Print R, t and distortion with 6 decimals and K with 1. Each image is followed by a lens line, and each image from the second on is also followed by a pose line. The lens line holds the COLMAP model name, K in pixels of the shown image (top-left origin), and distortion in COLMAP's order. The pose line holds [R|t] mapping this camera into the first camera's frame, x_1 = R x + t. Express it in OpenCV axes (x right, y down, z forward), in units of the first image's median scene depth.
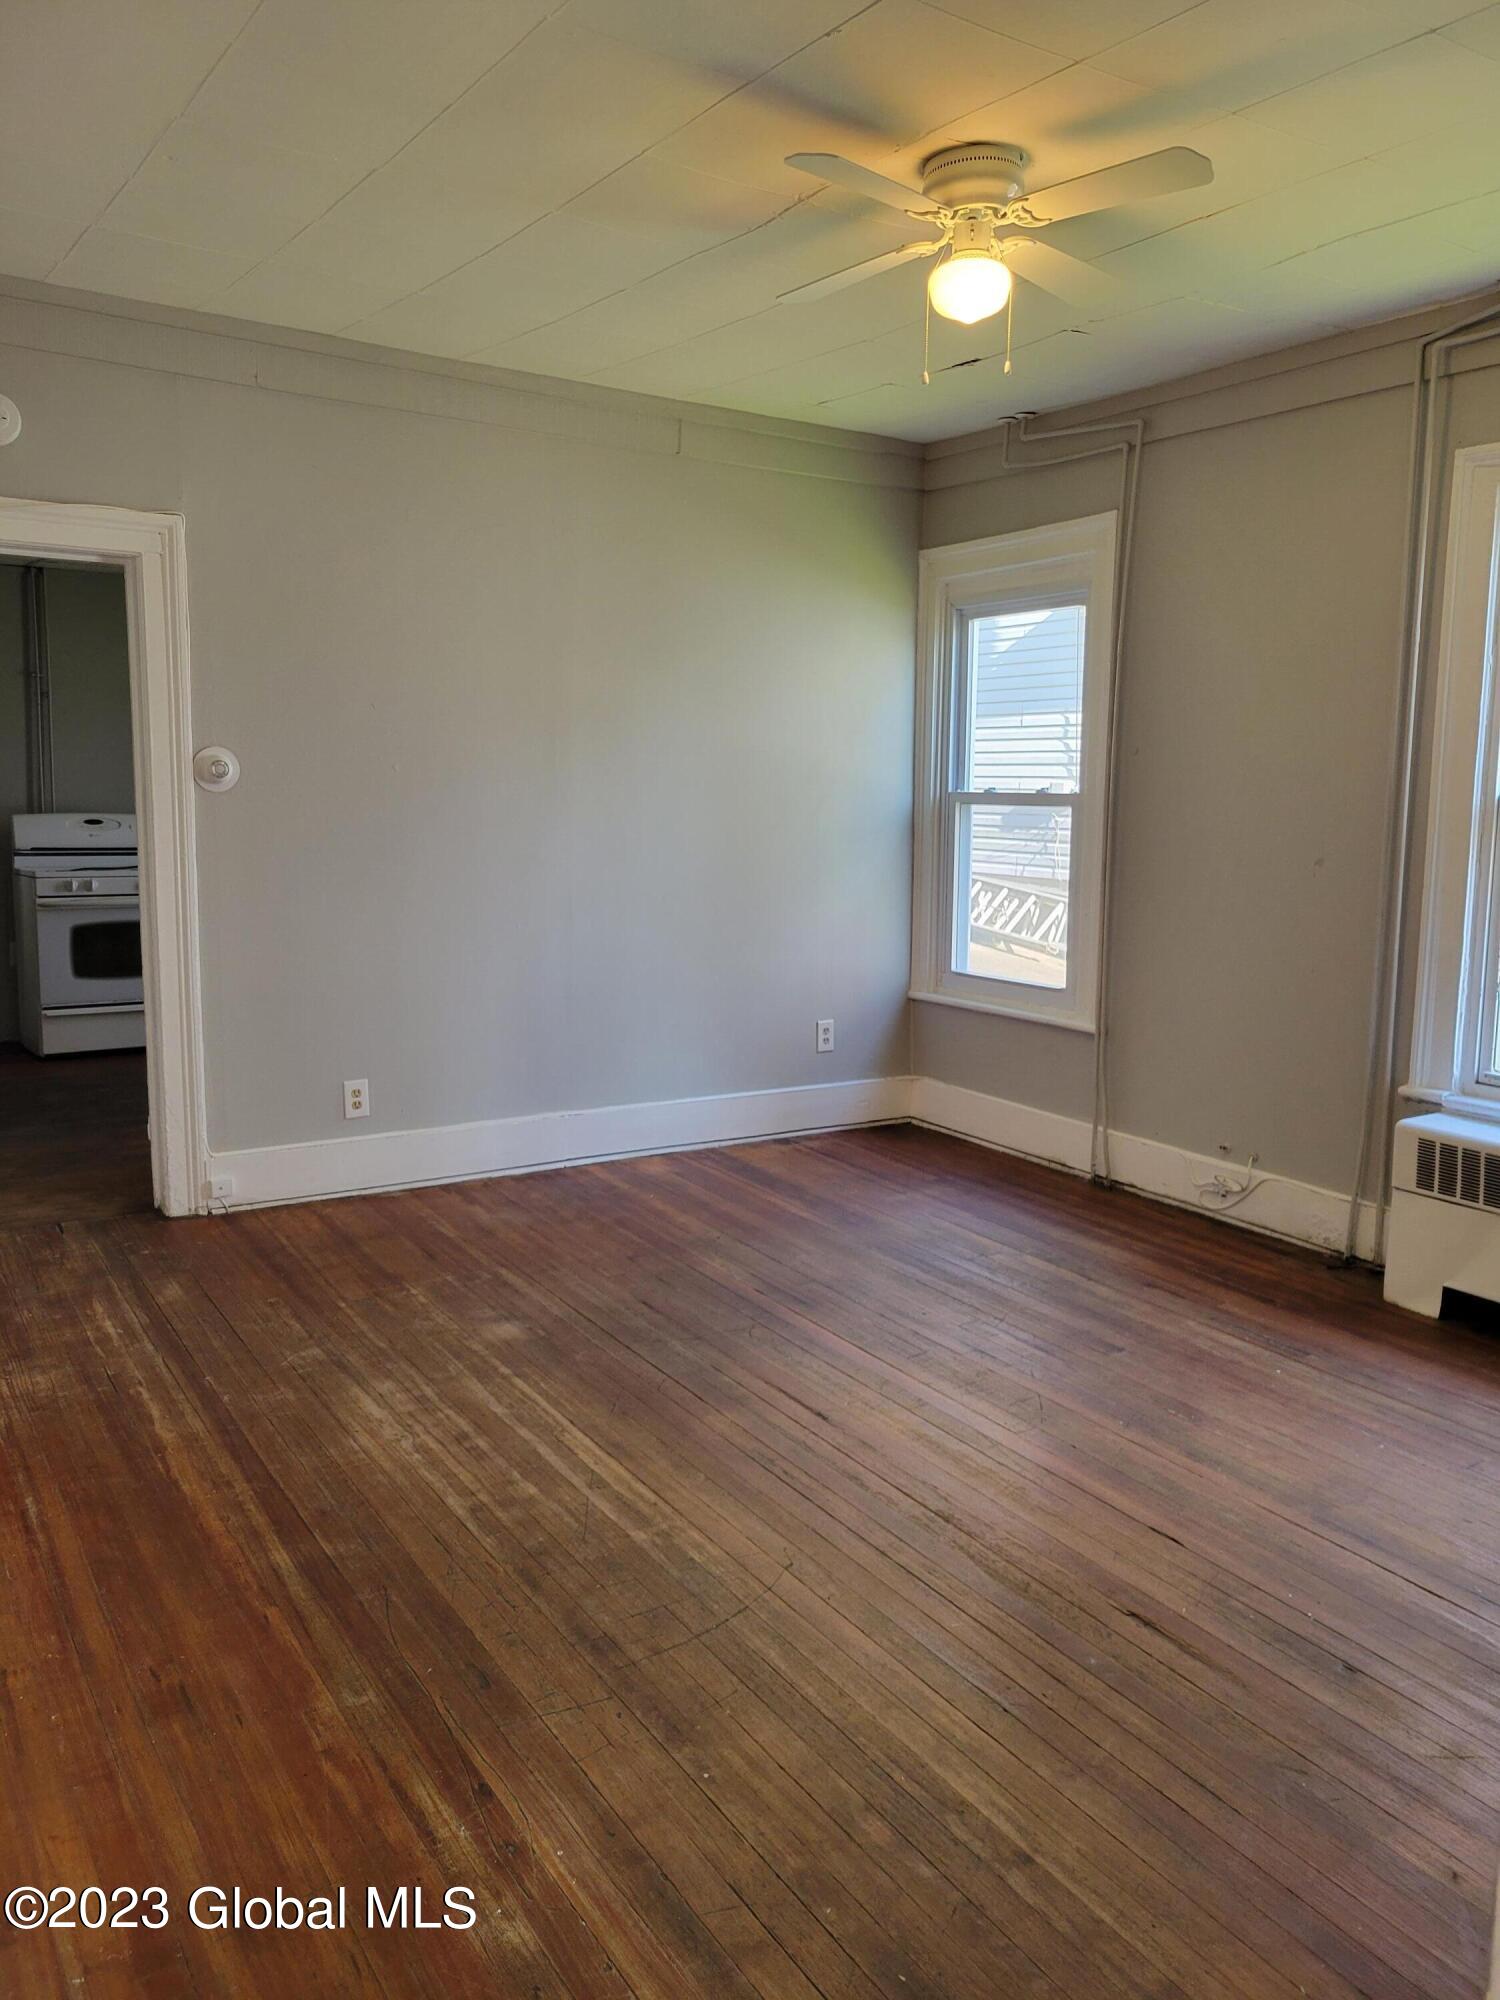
lens RADIAL K [[1509.3, 0, 754.2], [0, 1509.3, 992.4], [0, 0, 1]] dist [0.051266, -0.029073]
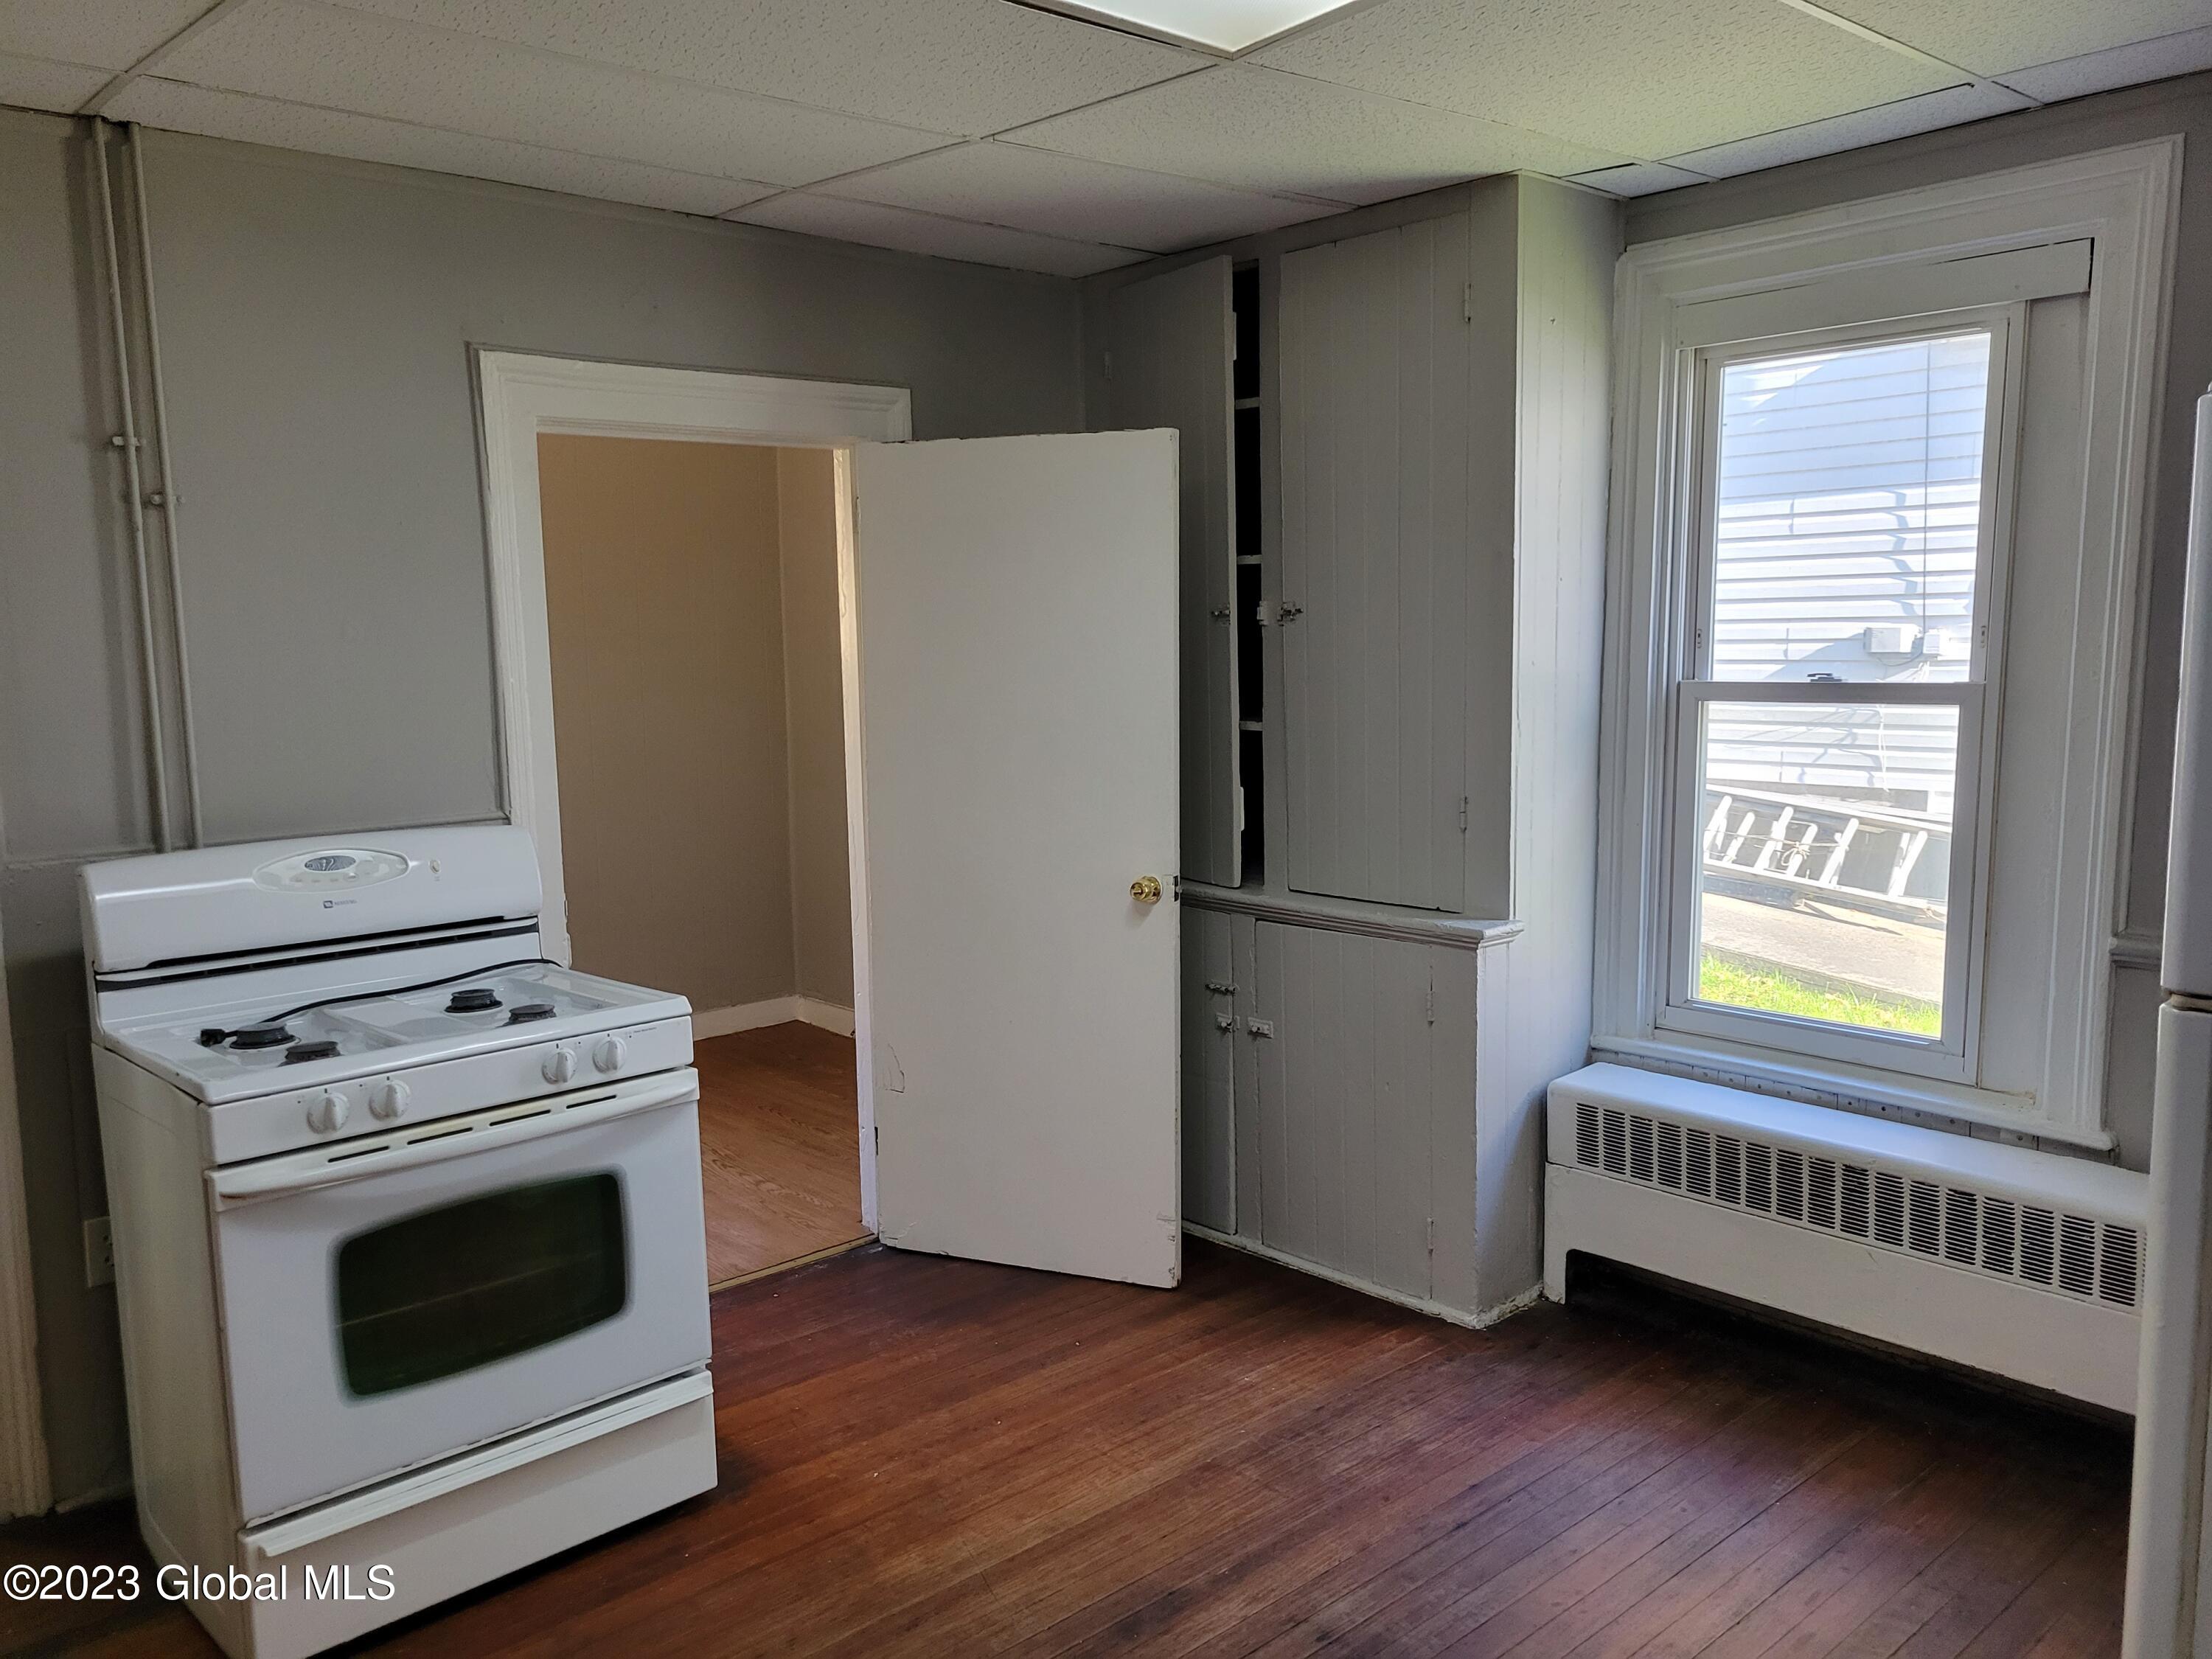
lens RADIAL K [[1669.3, 0, 1077.3], [0, 1669.3, 853.0], [0, 0, 1]] dist [0.051266, -0.029073]
pose [[0.989020, -0.054863, 0.137220, -0.315213], [0.055167, 0.998476, 0.001588, -0.104785], [-0.137098, 0.006000, 0.990539, 0.592113]]
